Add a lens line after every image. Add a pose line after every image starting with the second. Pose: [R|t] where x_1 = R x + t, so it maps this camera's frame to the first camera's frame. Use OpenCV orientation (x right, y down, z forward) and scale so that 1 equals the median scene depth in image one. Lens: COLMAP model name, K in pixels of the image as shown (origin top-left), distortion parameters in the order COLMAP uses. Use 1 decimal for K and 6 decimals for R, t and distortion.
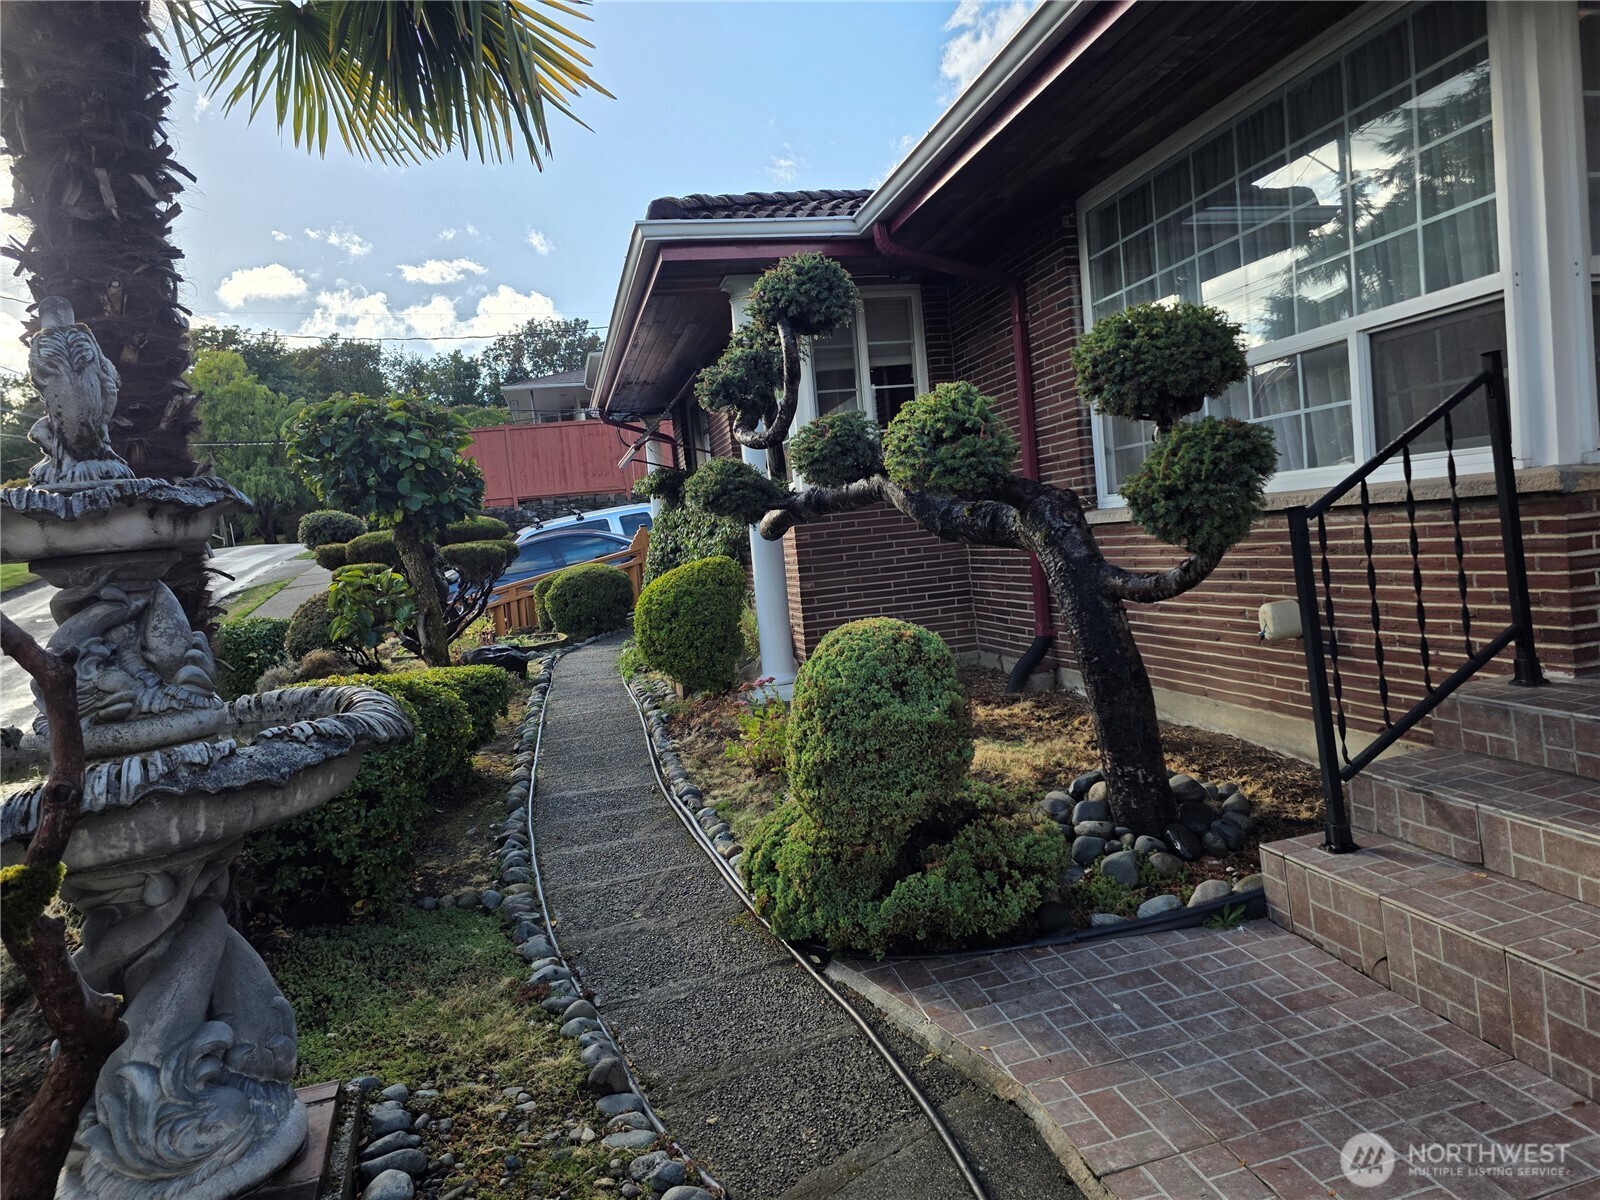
lens RADIAL K [[1046.8, 0, 800.0], [0, 1046.8, 600.0], [0, 0, 1]] dist [0.007339, 0.003729]
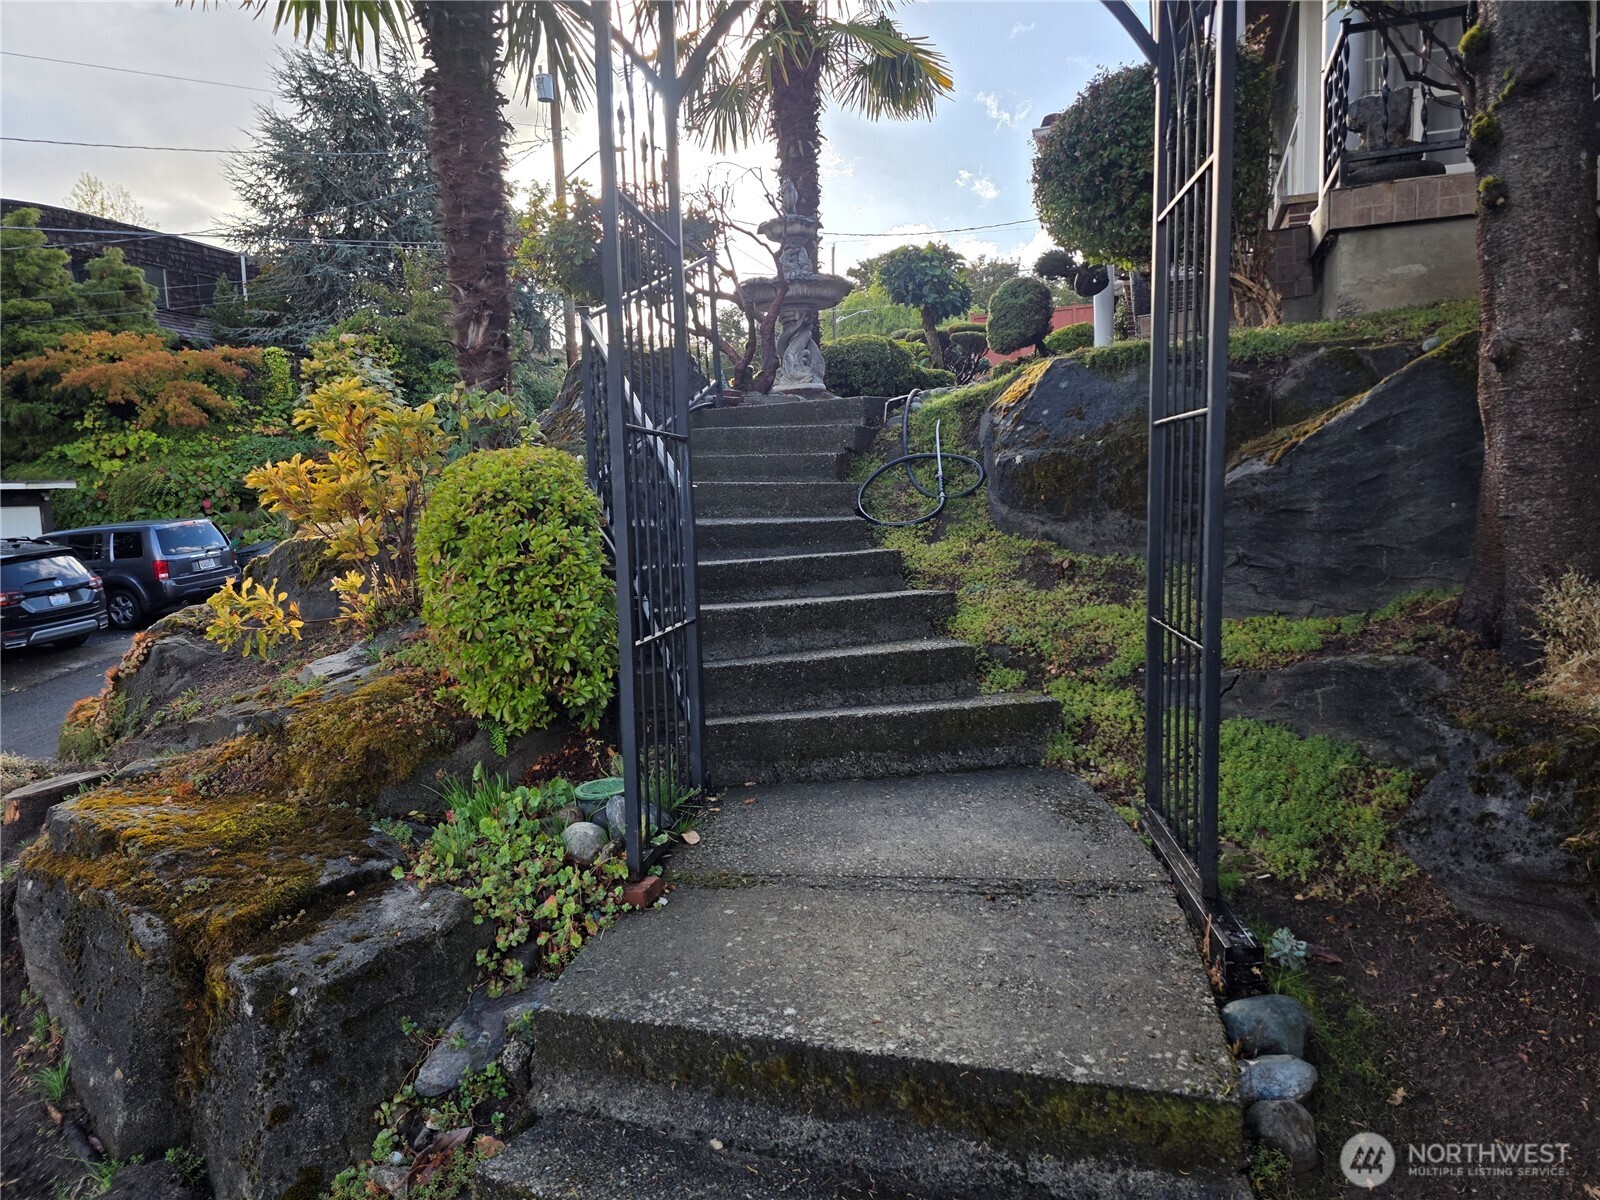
lens RADIAL K [[1046.8, 0, 800.0], [0, 1046.8, 600.0], [0, 0, 1]] dist [0.007339, 0.003729]
pose [[0.839441, 0.110083, -0.532185, 0.537479], [-0.068687, 0.992908, 0.097040, 0.301602], [0.539093, -0.044905, 0.841048, -0.788147]]
